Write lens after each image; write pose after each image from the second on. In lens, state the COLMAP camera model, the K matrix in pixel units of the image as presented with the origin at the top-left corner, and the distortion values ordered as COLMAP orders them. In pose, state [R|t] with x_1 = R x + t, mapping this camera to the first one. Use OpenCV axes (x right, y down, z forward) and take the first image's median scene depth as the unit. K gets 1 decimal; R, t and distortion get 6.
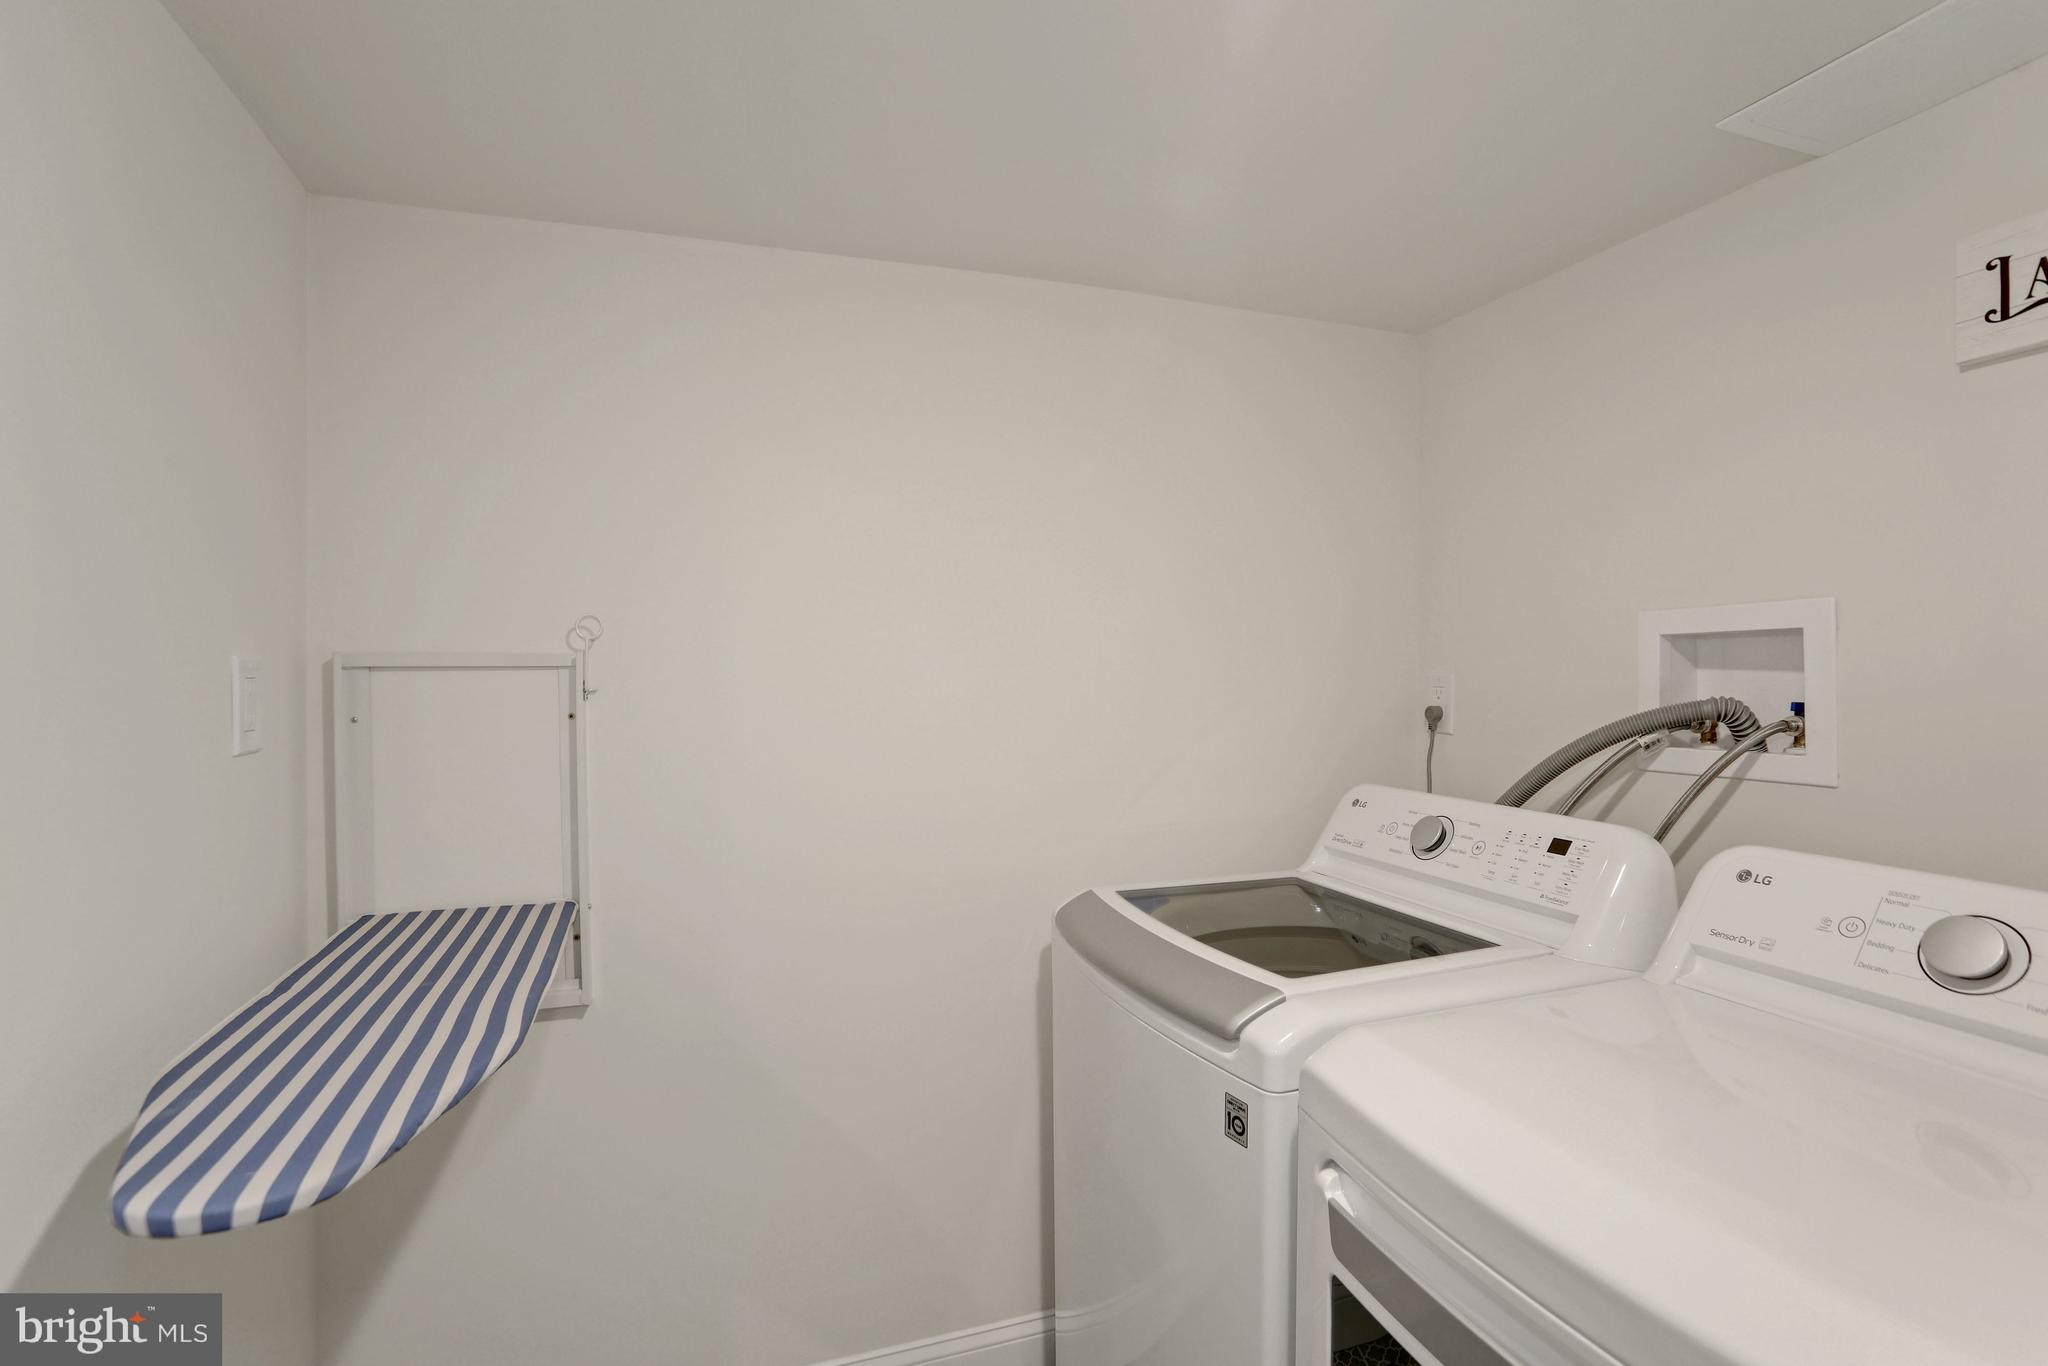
lens RADIAL K [[979.3, 0, 1007.3], [0, 979.3, 675.9], [0, 0, 1]] dist [-0.069777, 0.039115]
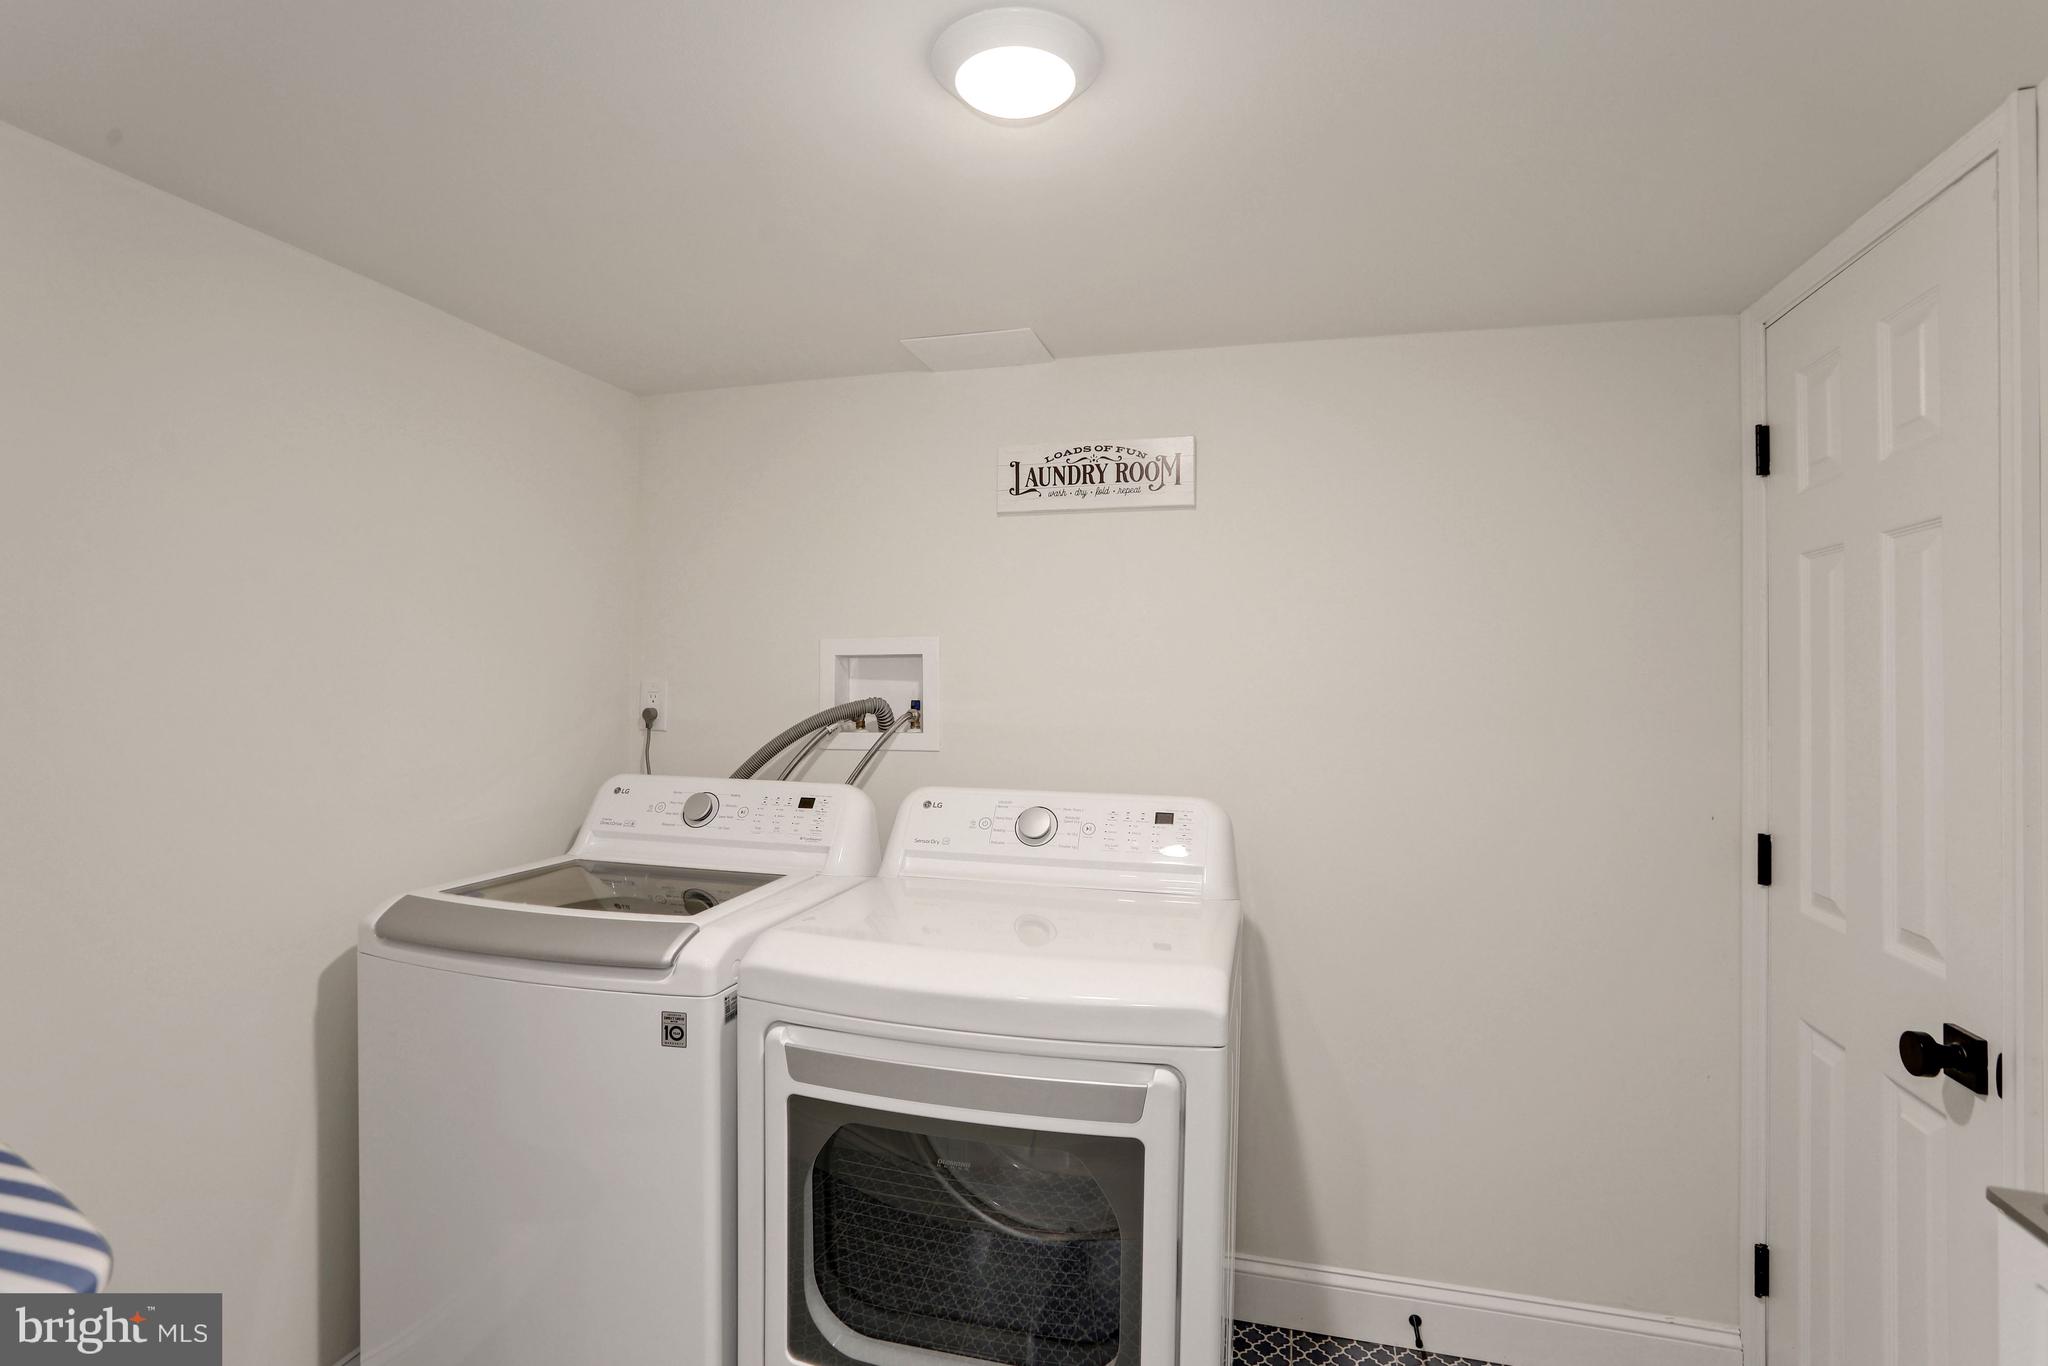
lens RADIAL K [[979.3, 0, 1007.3], [0, 979.3, 675.9], [0, 0, 1]] dist [-0.069777, 0.039115]
pose [[0.573737, 0.013025, 0.818936, -0.420576], [-0.006470, 0.999914, -0.011370, 0.003947], [-0.819014, 0.001225, 0.573772, -0.069534]]
